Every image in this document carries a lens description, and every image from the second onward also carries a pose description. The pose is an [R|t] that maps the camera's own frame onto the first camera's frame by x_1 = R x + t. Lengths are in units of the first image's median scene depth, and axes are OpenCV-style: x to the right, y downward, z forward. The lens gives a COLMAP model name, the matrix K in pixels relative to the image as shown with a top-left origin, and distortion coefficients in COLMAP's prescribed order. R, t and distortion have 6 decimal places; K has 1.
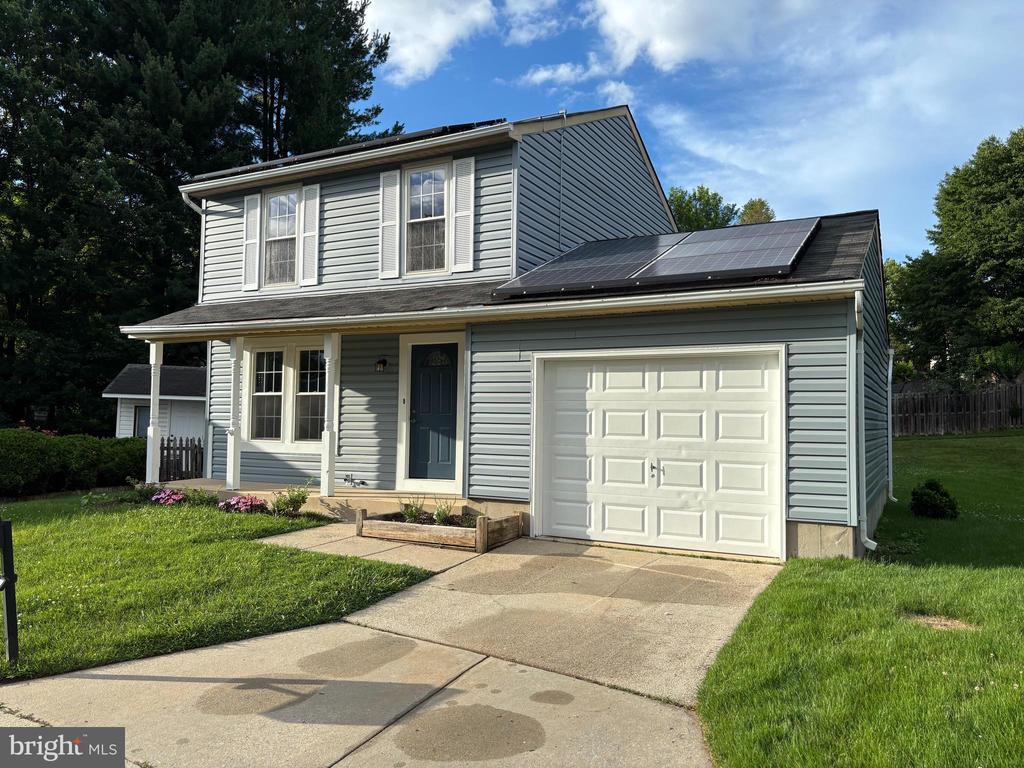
lens RADIAL K [[778.7, 0, 443.1], [0, 778.7, 385.2], [0, 0, 1]] dist [0.022603, -0.015236]
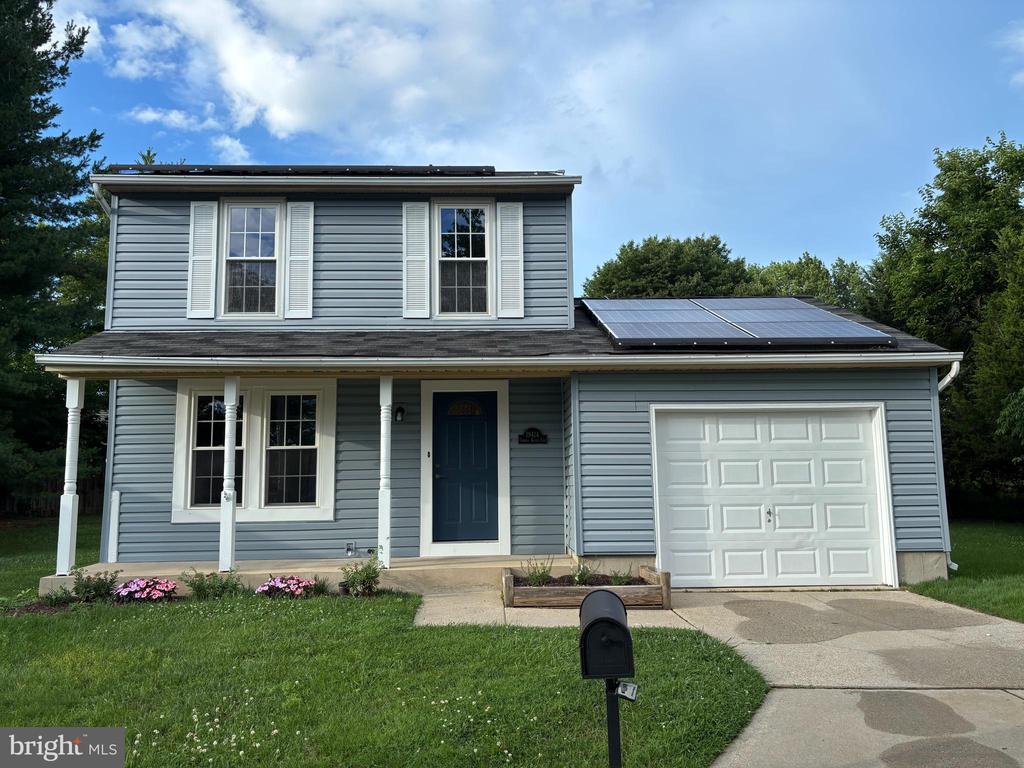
lens RADIAL K [[778.7, 0, 508.0], [0, 778.7, 383.0], [0, 0, 1]] dist [0.022603, -0.015236]
pose [[0.855729, 0.040656, 0.515825, -0.459219], [0.000090, 0.996897, -0.078723, 0.008716], [-0.517425, 0.067412, 0.853069, 0.190390]]
